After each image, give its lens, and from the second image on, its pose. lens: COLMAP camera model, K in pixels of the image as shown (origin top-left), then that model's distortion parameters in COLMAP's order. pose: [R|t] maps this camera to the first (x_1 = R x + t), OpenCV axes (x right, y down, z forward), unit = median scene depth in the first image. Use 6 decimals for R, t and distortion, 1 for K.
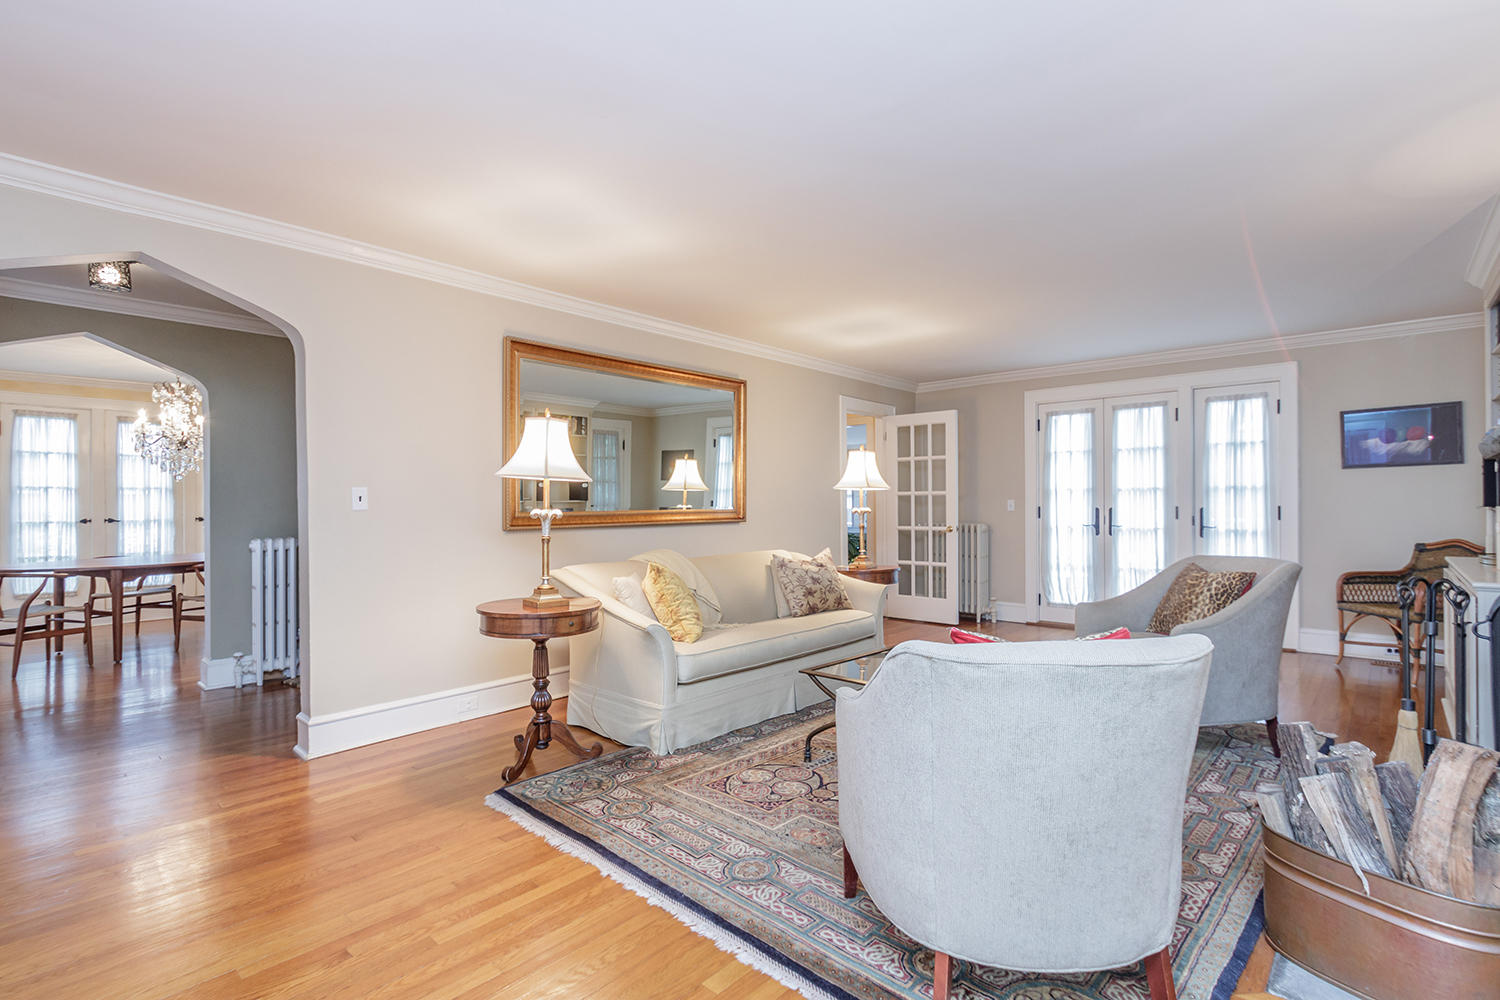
lens RADIAL K [[701.6, 0, 757.7], [0, 701.6, 497.0], [0, 0, 1]] dist [-0.003073, -0.000553]
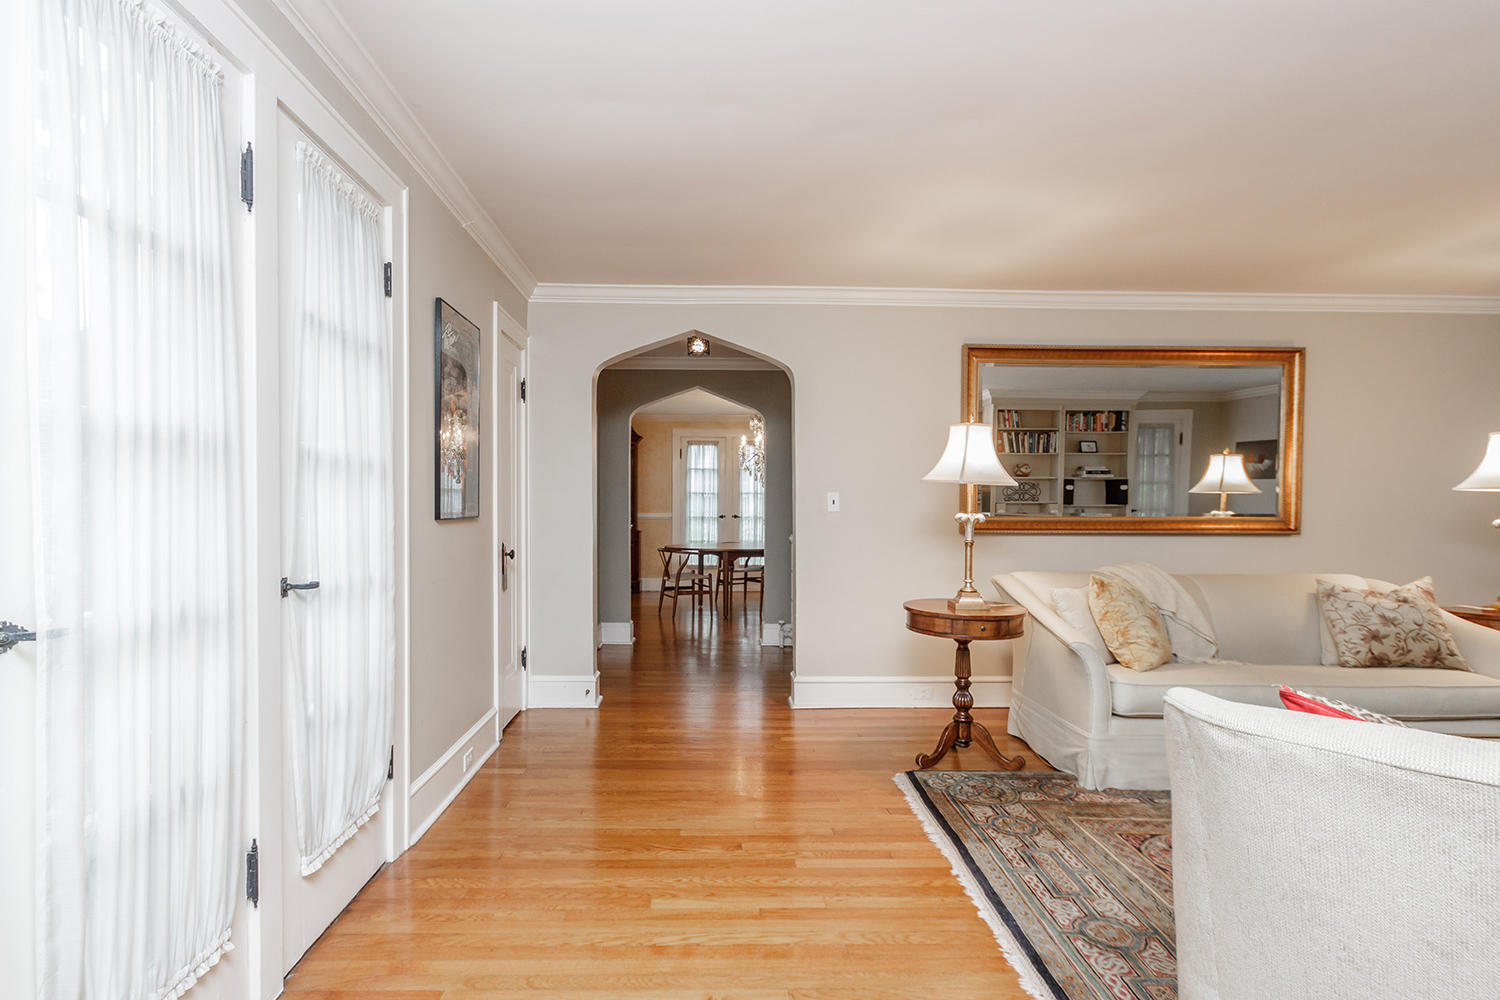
lens RADIAL K [[713.2, 0, 725.6], [0, 713.2, 508.4], [0, 0, 1]] dist [0.001262, 0.000374]
pose [[0.680972, 0.010802, -0.732230, 0.211070], [-0.001730, 0.999912, 0.013142, -0.002704], [0.732308, -0.007682, 0.680931, 0.038231]]
